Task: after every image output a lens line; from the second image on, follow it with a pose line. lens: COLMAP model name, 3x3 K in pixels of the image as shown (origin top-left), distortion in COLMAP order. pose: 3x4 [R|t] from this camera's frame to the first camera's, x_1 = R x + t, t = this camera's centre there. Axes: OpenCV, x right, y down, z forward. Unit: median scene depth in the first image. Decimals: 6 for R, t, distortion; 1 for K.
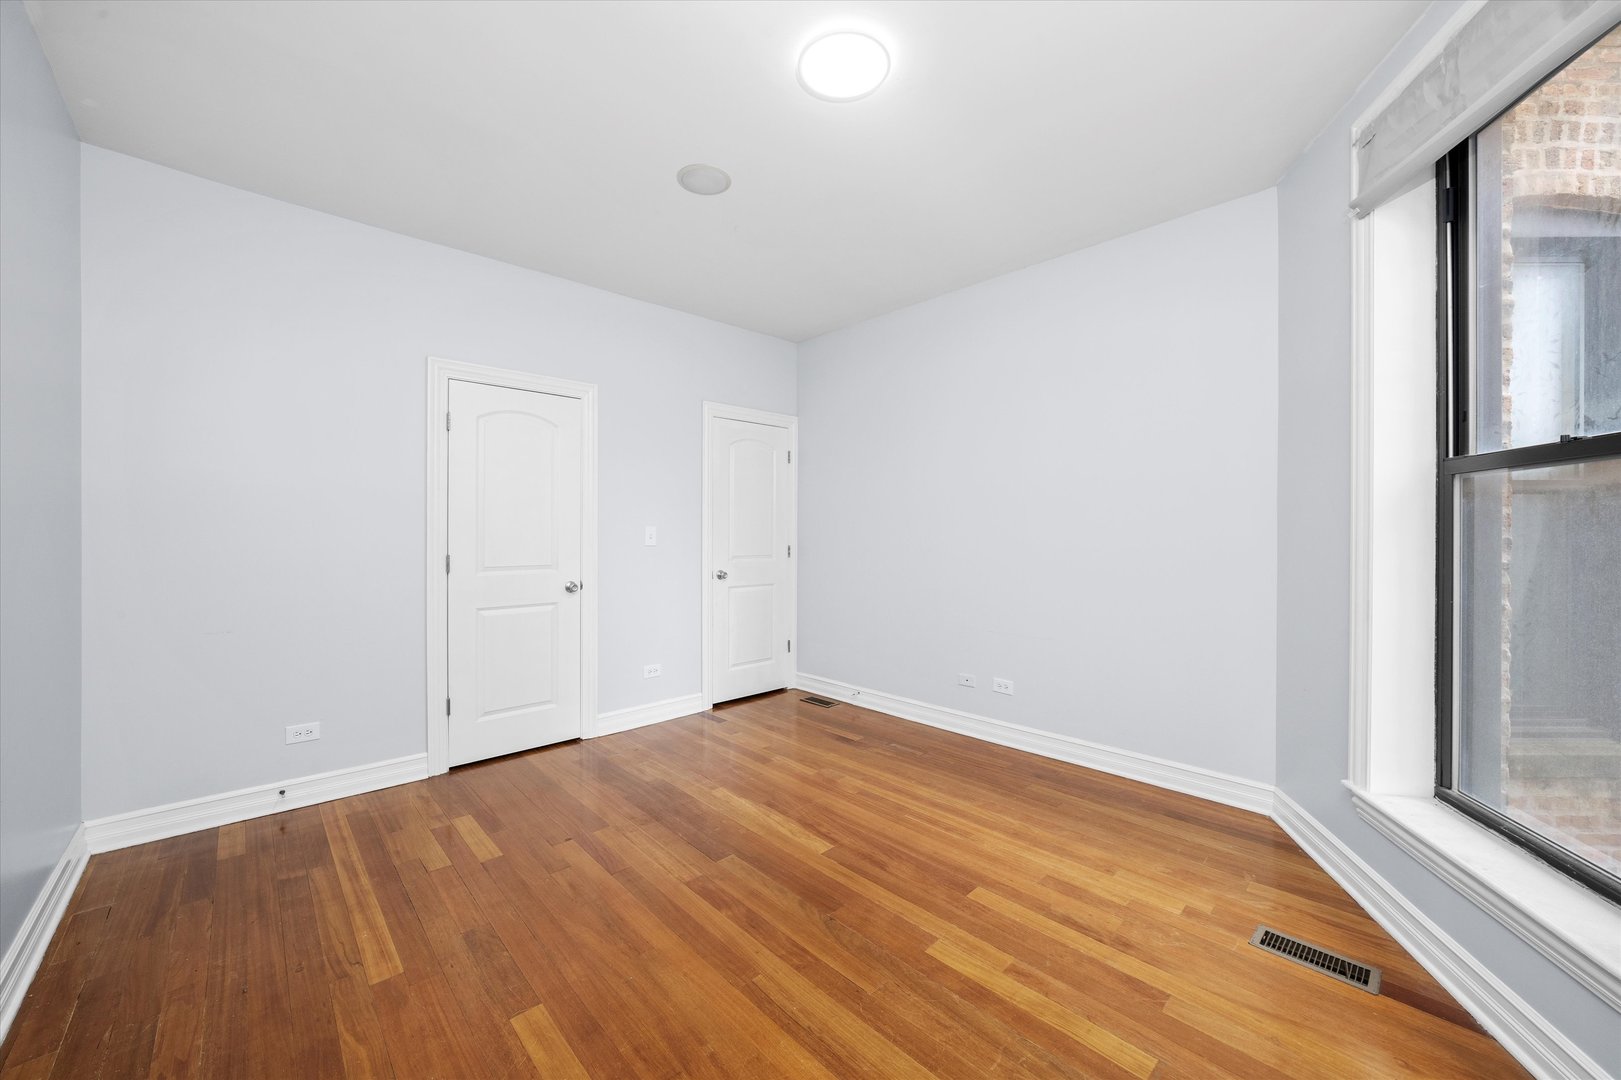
lens RADIAL K [[613.2, 0, 807.1], [0, 613.2, 534.4], [0, 0, 1]] dist [-0.000924, 0.000062]
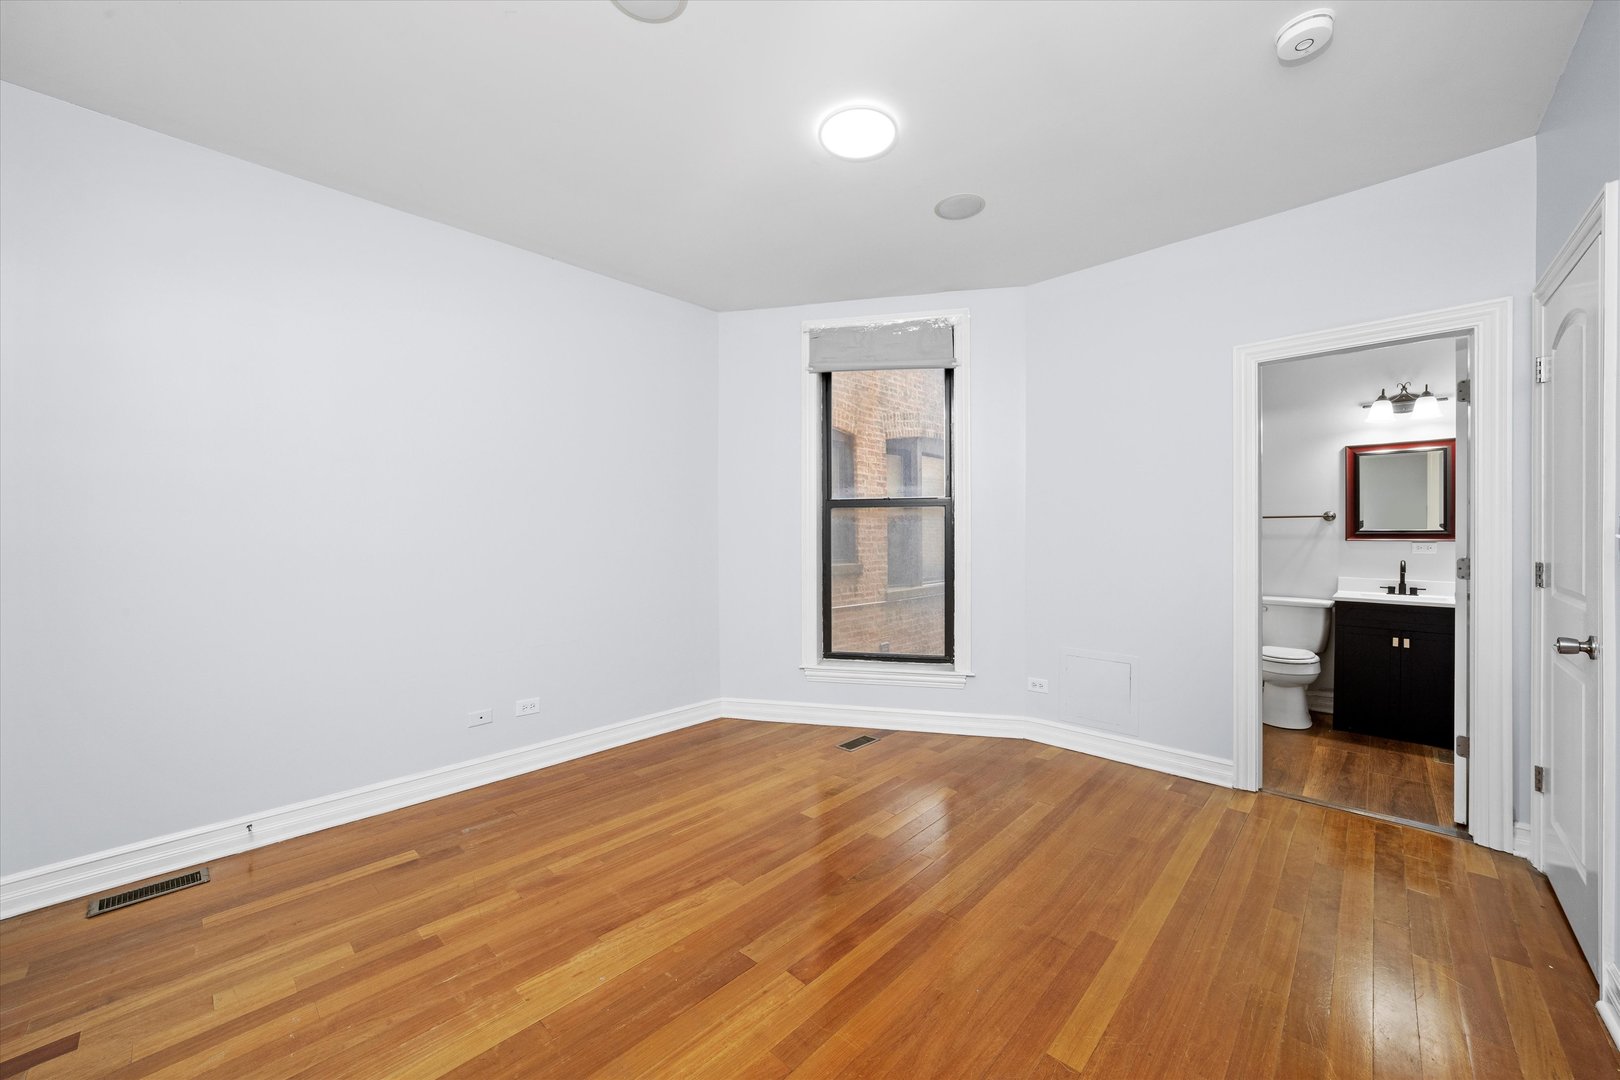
lens RADIAL K [[612.8, 0, 806.6], [0, 612.8, 534.4], [0, 0, 1]] dist [-0.000924, 0.000062]
pose [[-0.067539, 0.007053, 0.997692, -0.814865], [0.002900, 0.999972, -0.006872, 0.002410], [-0.997712, 0.002429, -0.067558, 0.873457]]
